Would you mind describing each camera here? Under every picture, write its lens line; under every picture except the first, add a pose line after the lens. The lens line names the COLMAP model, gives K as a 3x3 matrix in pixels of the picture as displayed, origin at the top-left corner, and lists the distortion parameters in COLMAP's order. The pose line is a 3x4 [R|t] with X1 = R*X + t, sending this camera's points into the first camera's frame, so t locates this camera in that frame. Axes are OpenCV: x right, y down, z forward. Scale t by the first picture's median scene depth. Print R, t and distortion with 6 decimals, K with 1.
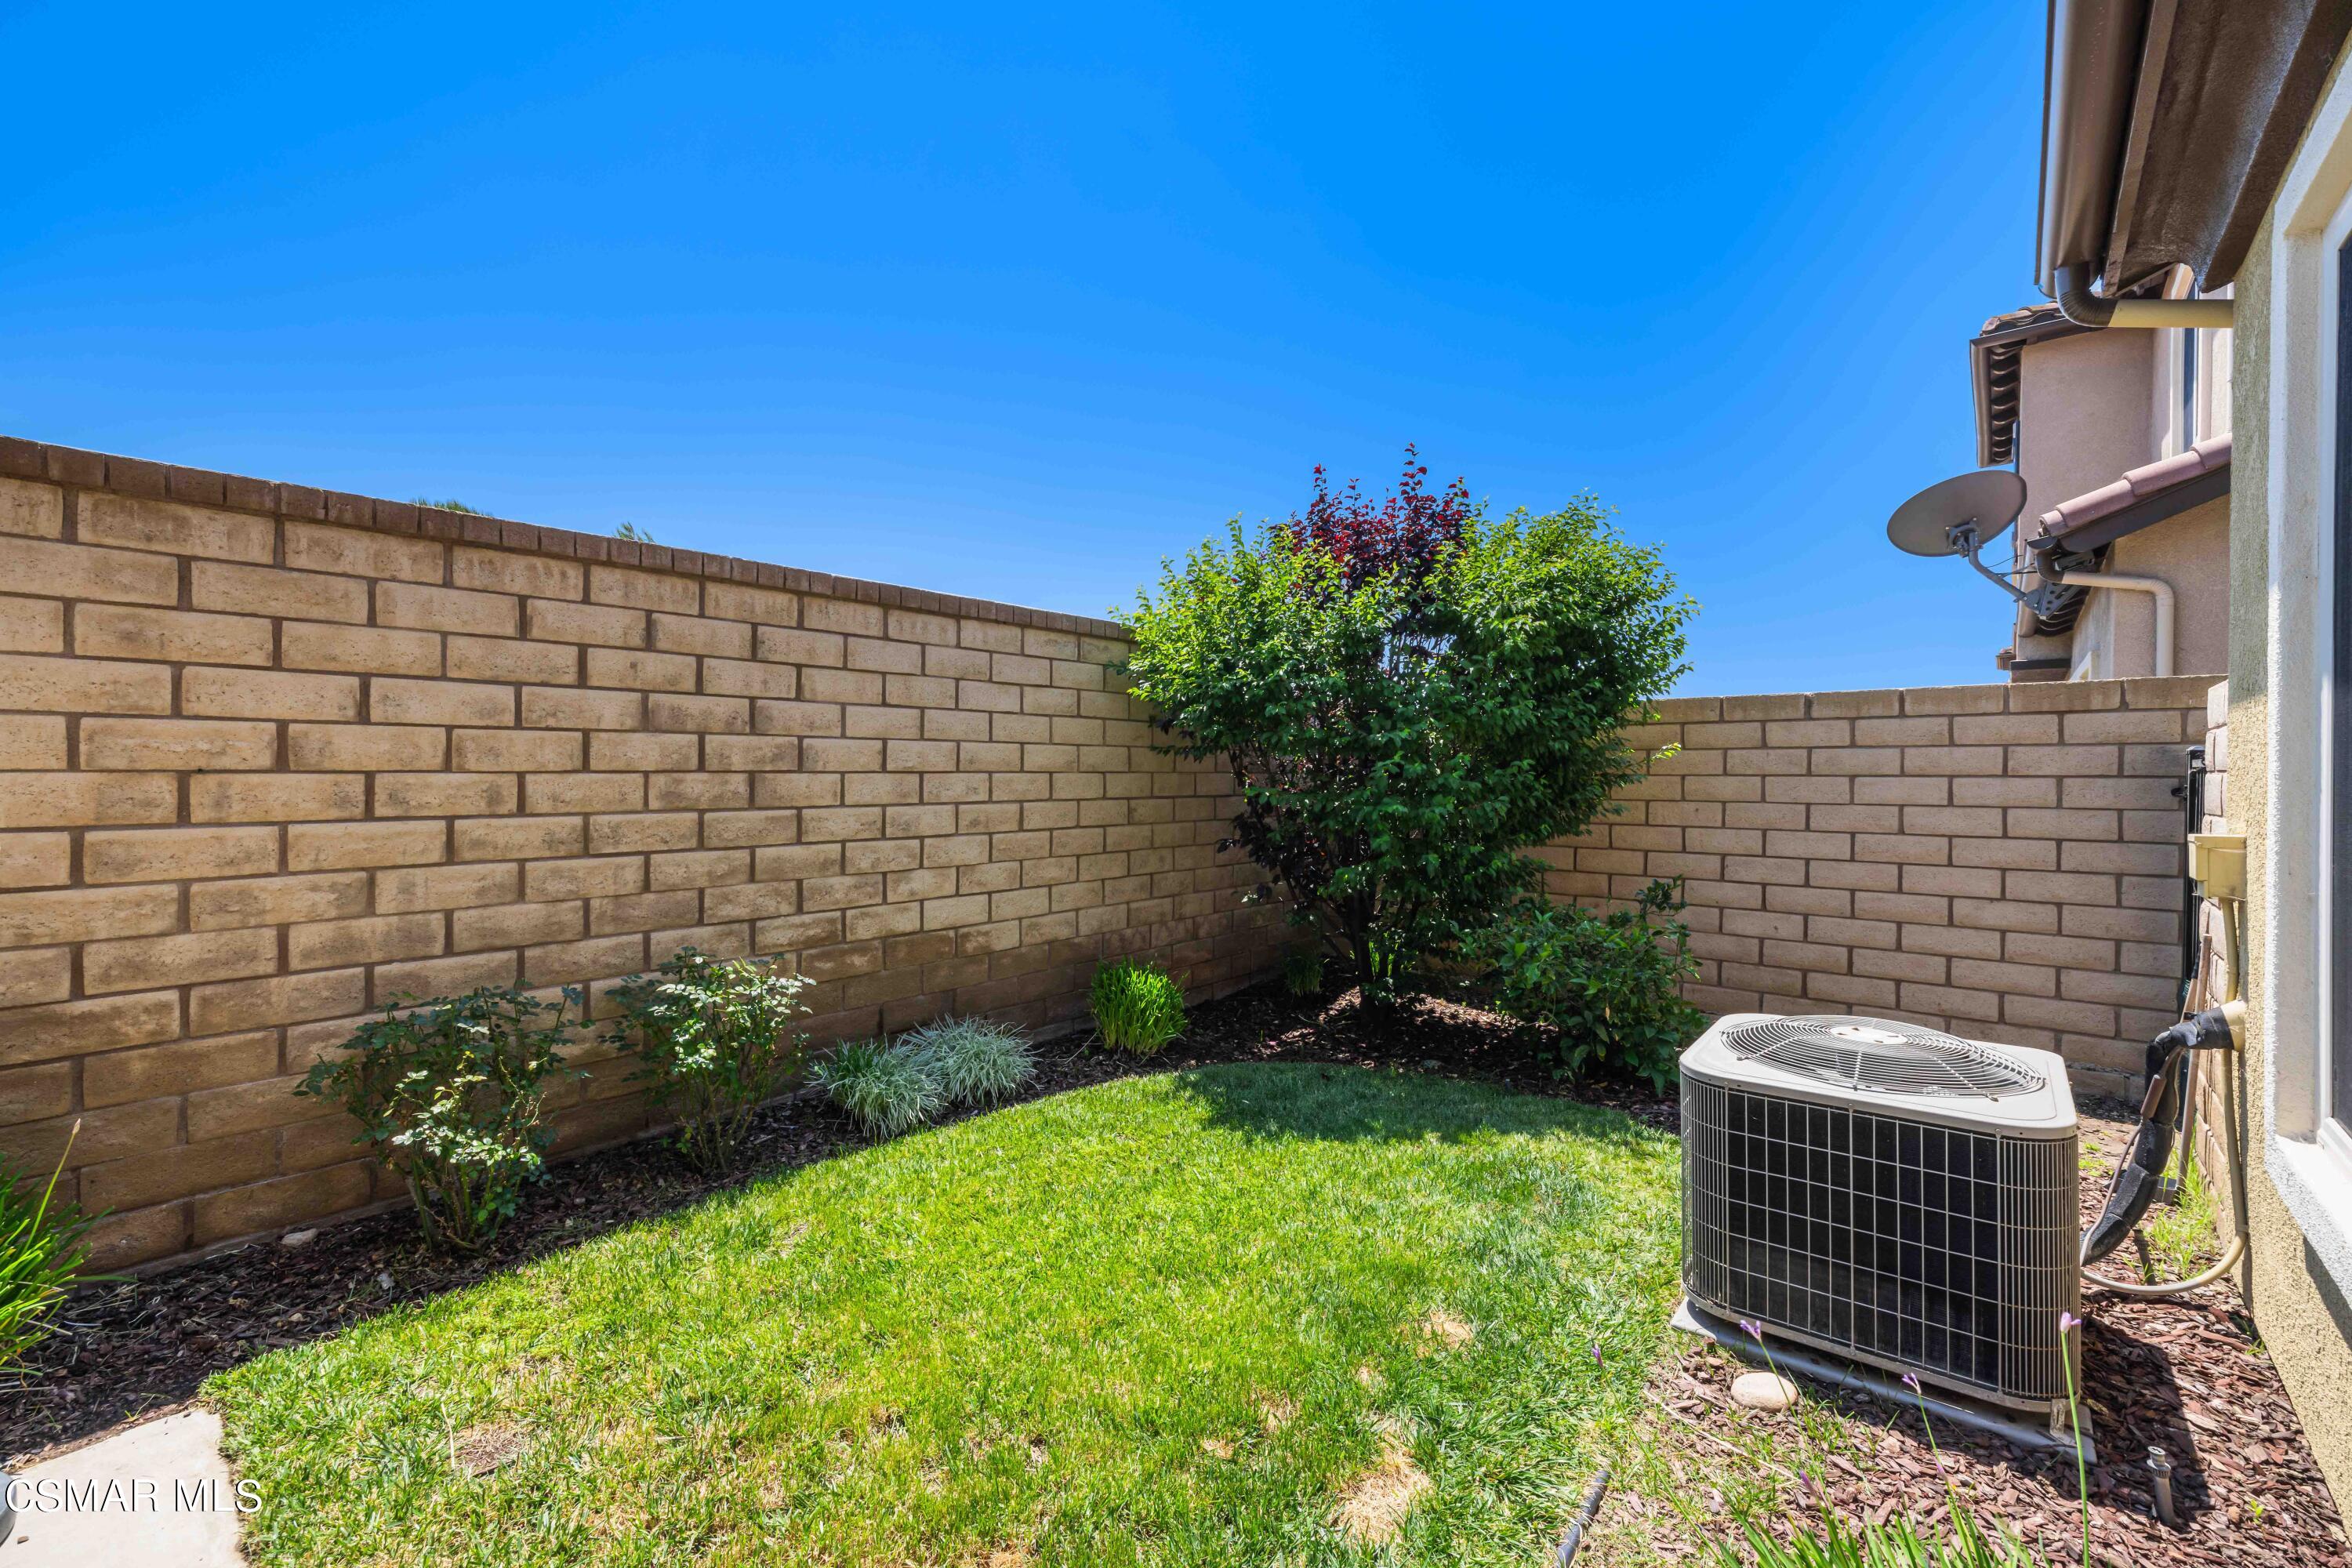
lens RADIAL K [[981.5, 0, 1167.8], [0, 981.5, 774.3], [0, 0, 1]] dist [0.000845, -0.000135]
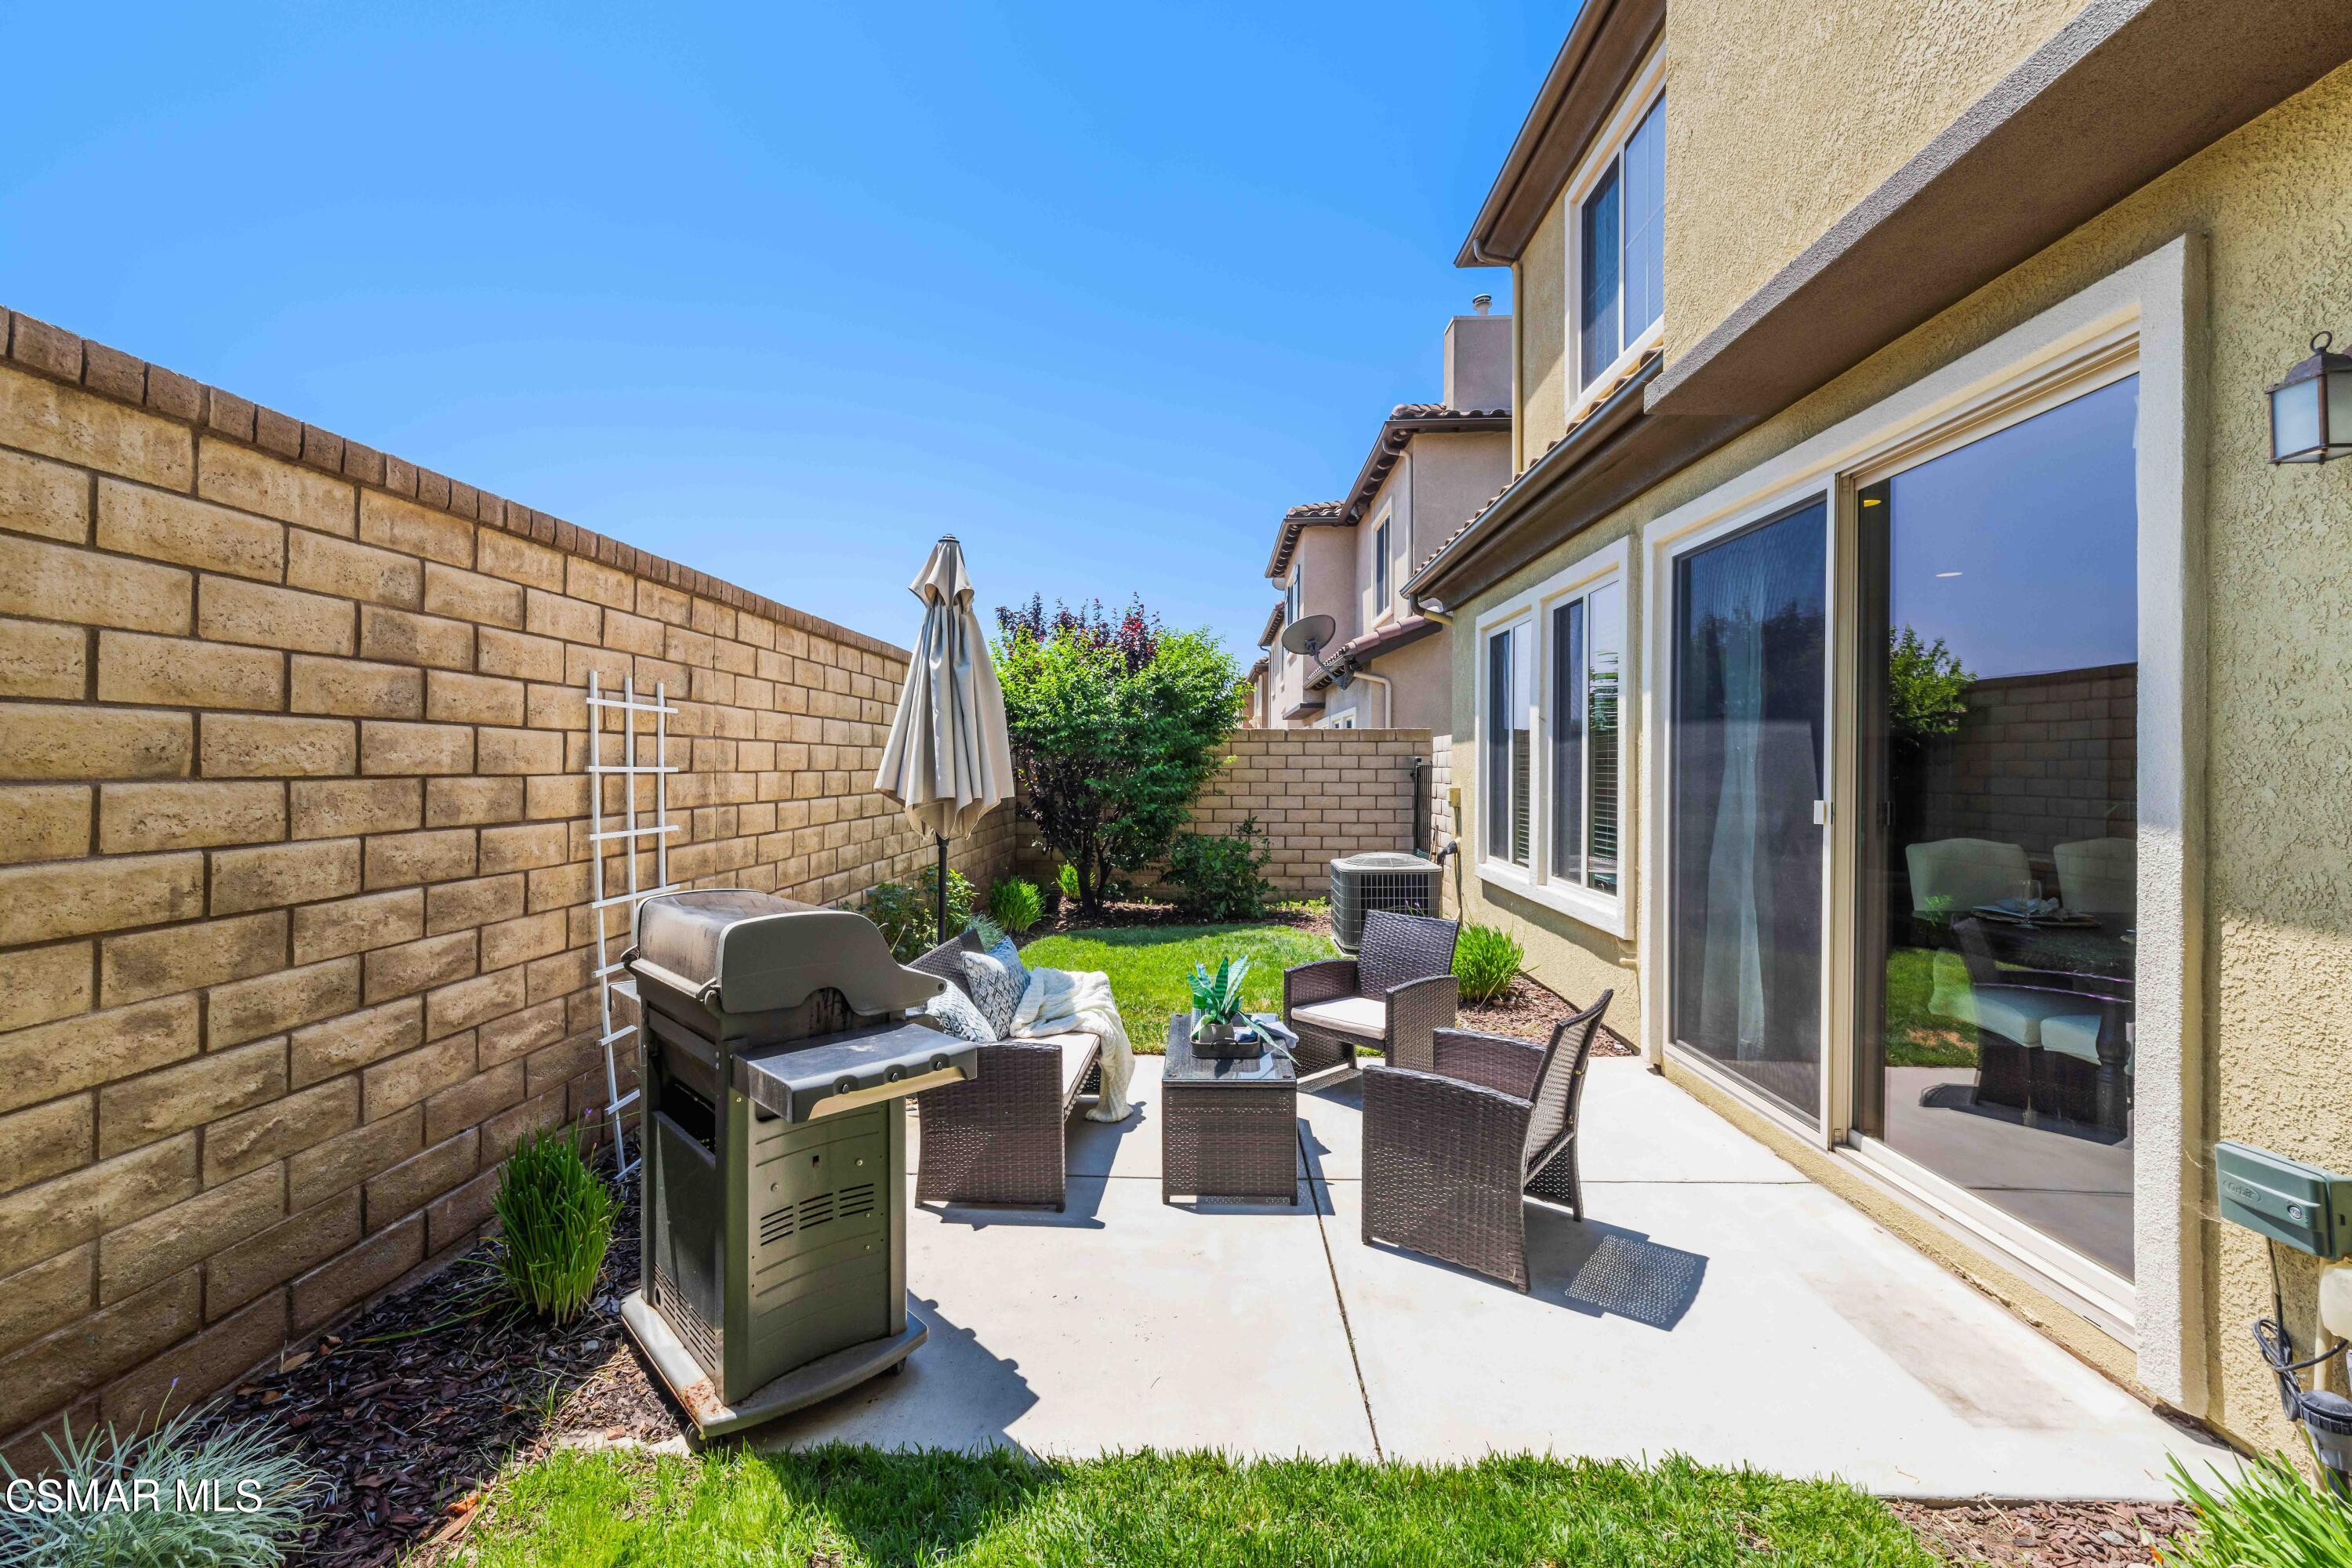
lens RADIAL K [[981.5, 0, 1170.2], [0, 981.5, 770.4], [0, 0, 1]] dist [0.000845, -0.000135]
pose [[0.784245, -0.005823, 0.620424, -1.236693], [0.004444, 0.999983, 0.003767, -0.006223], [-0.620436, -0.000197, 0.784257, -0.707052]]
